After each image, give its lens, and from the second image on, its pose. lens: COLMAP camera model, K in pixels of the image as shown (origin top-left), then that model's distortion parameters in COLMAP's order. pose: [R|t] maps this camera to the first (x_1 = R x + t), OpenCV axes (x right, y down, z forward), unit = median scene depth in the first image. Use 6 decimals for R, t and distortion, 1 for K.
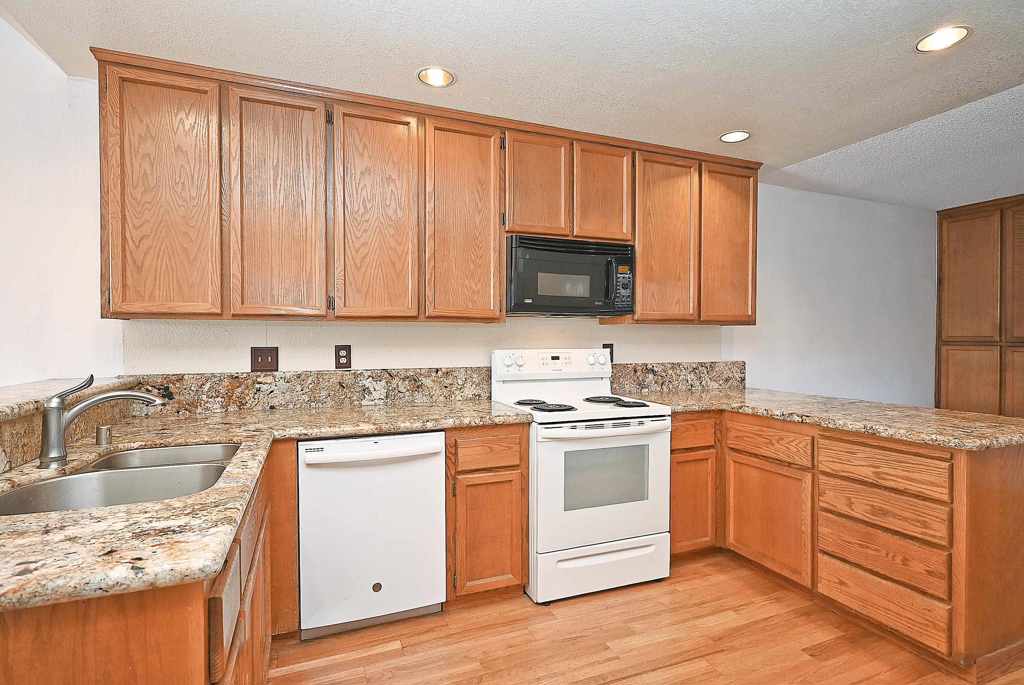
lens RADIAL K [[510.9, 0, 512.3], [0, 510.9, 342.4], [0, 0, 1]] dist [-0.006892, 0.004231]
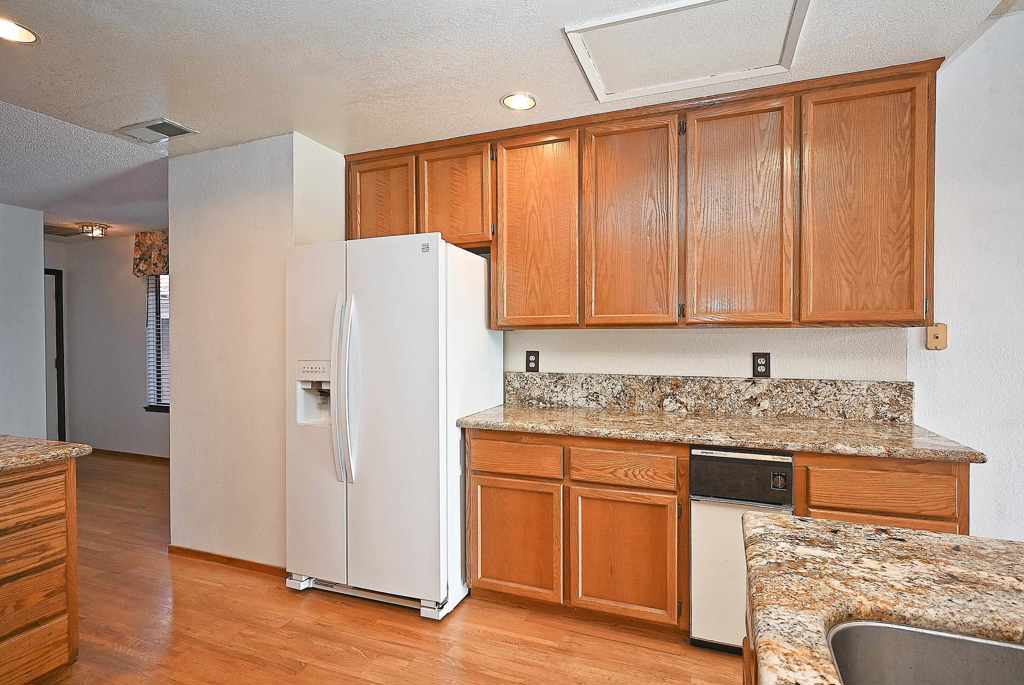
lens RADIAL K [[510.9, 0, 508.0], [0, 510.9, 343.7], [0, 0, 1]] dist [-0.006892, 0.004231]
pose [[-0.719743, -0.005910, 0.694216, -0.341489], [0.009655, 0.999782, 0.018521, -0.024900], [-0.694174, 0.020032, -0.719528, 0.774010]]
